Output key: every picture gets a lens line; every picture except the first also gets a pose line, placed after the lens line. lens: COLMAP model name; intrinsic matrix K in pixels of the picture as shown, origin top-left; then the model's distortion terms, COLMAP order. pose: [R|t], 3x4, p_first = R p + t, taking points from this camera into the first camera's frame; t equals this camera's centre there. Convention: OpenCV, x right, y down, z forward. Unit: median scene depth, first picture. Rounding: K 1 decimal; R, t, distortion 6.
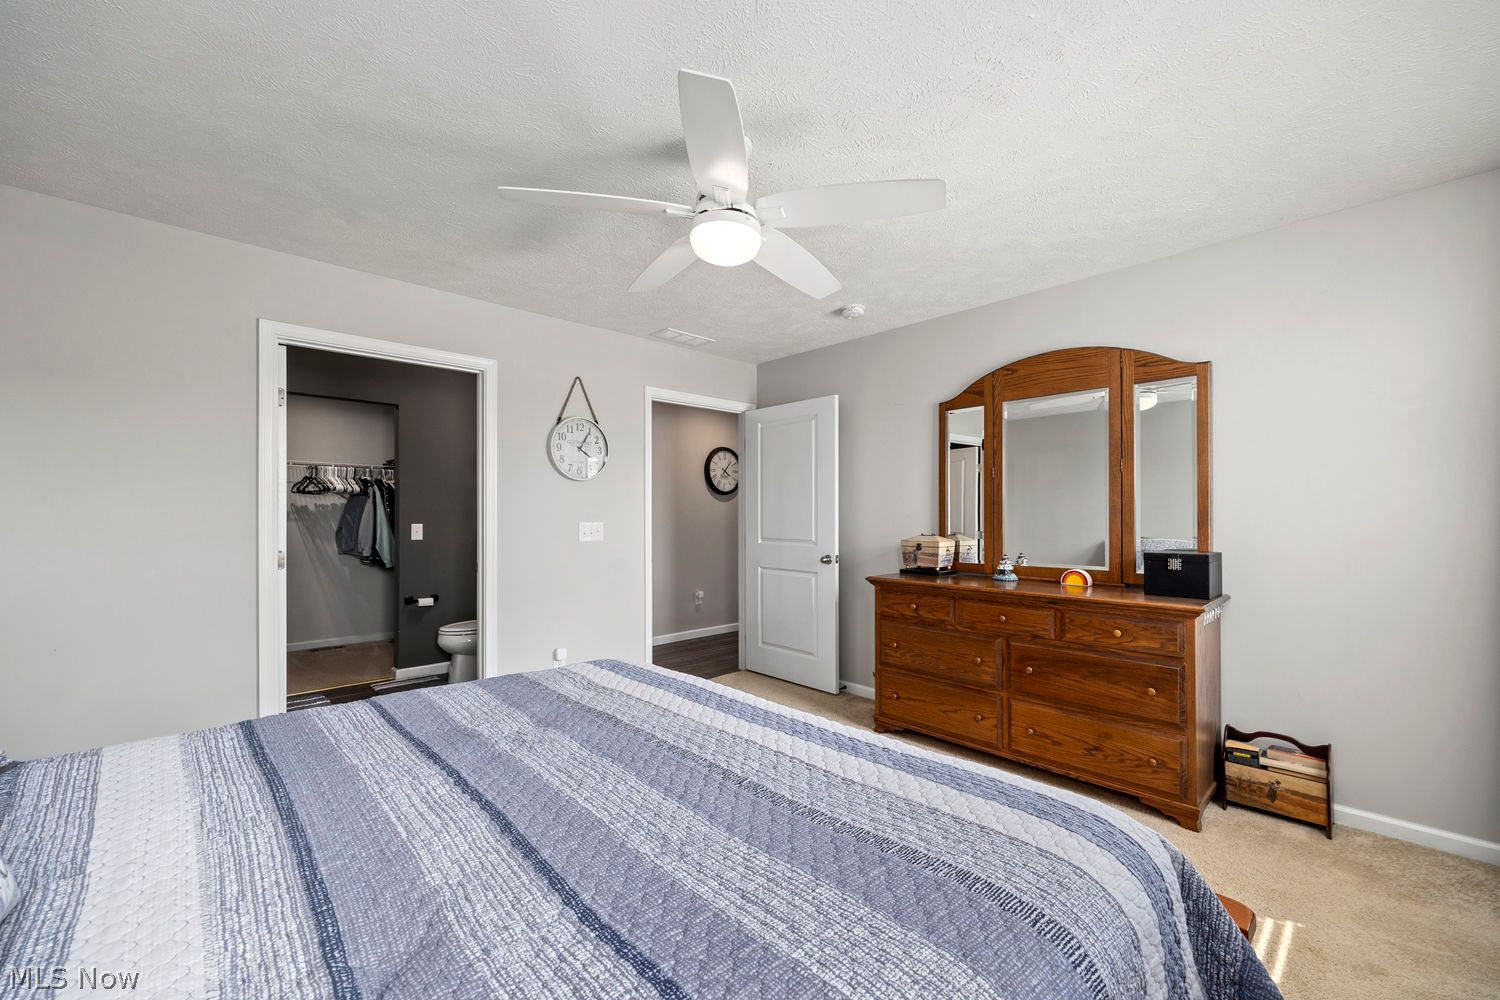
lens RADIAL K [[606.3, 0, 750.9], [0, 606.3, 498.5], [0, 0, 1]] dist [-0.001216, 0.000586]
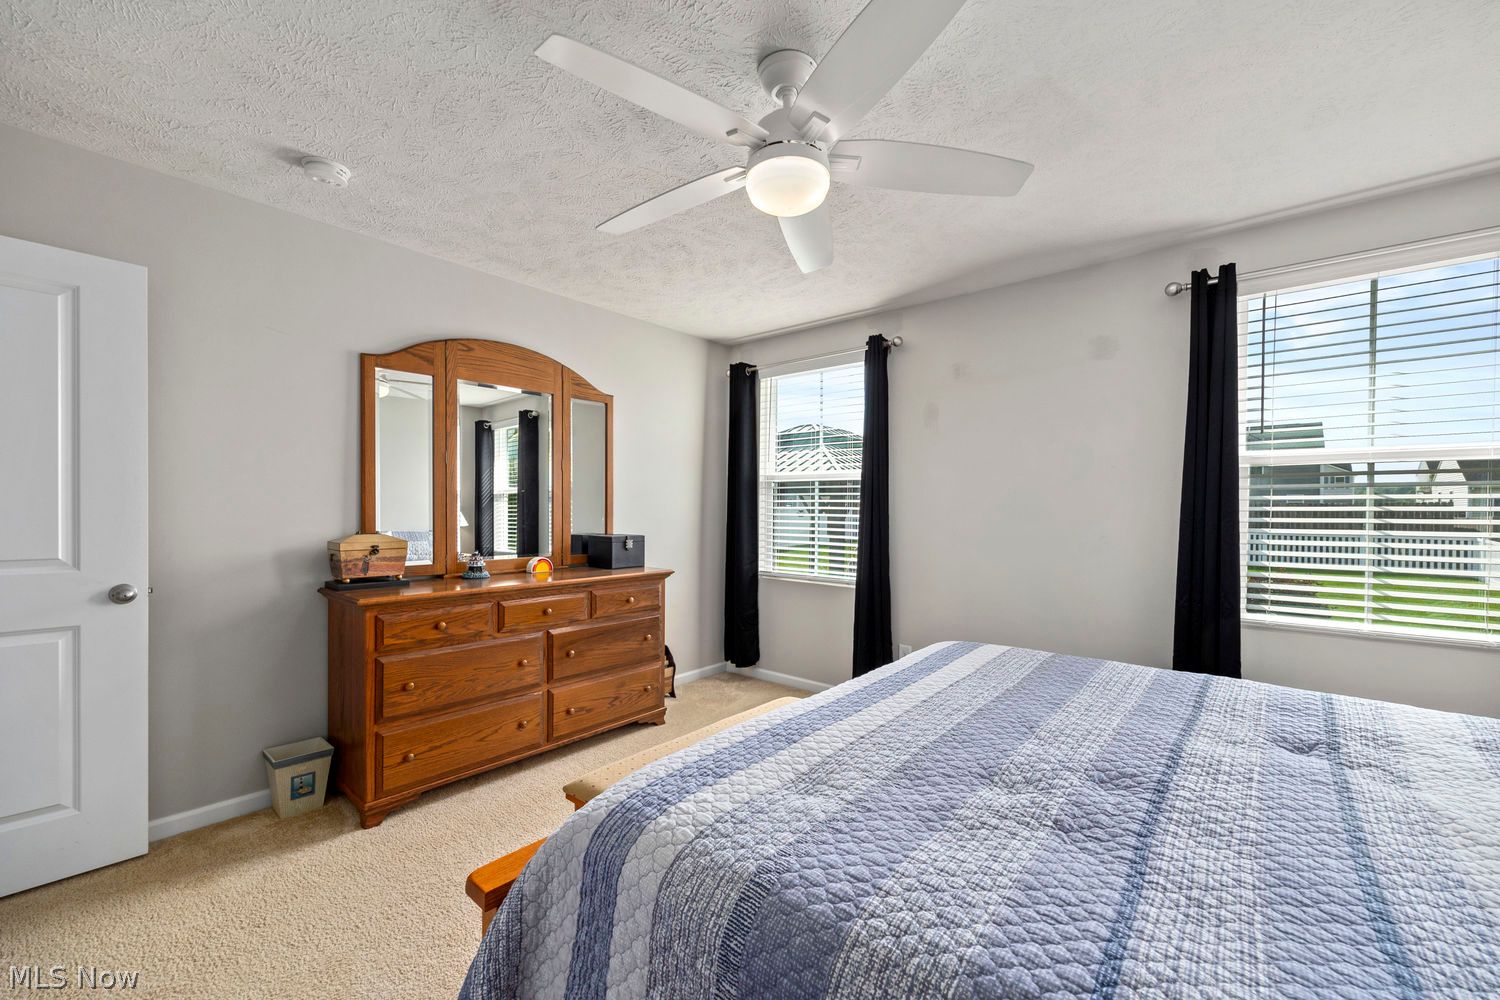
lens RADIAL K [[606.3, 0, 750.7], [0, 606.3, 511.6], [0, 0, 1]] dist [-0.001216, 0.000586]
pose [[-0.118523, -0.004292, 0.992942, -0.538554], [-0.032398, 0.999475, 0.000453, 0.021136], [-0.992423, -0.032115, -0.118600, 0.704825]]
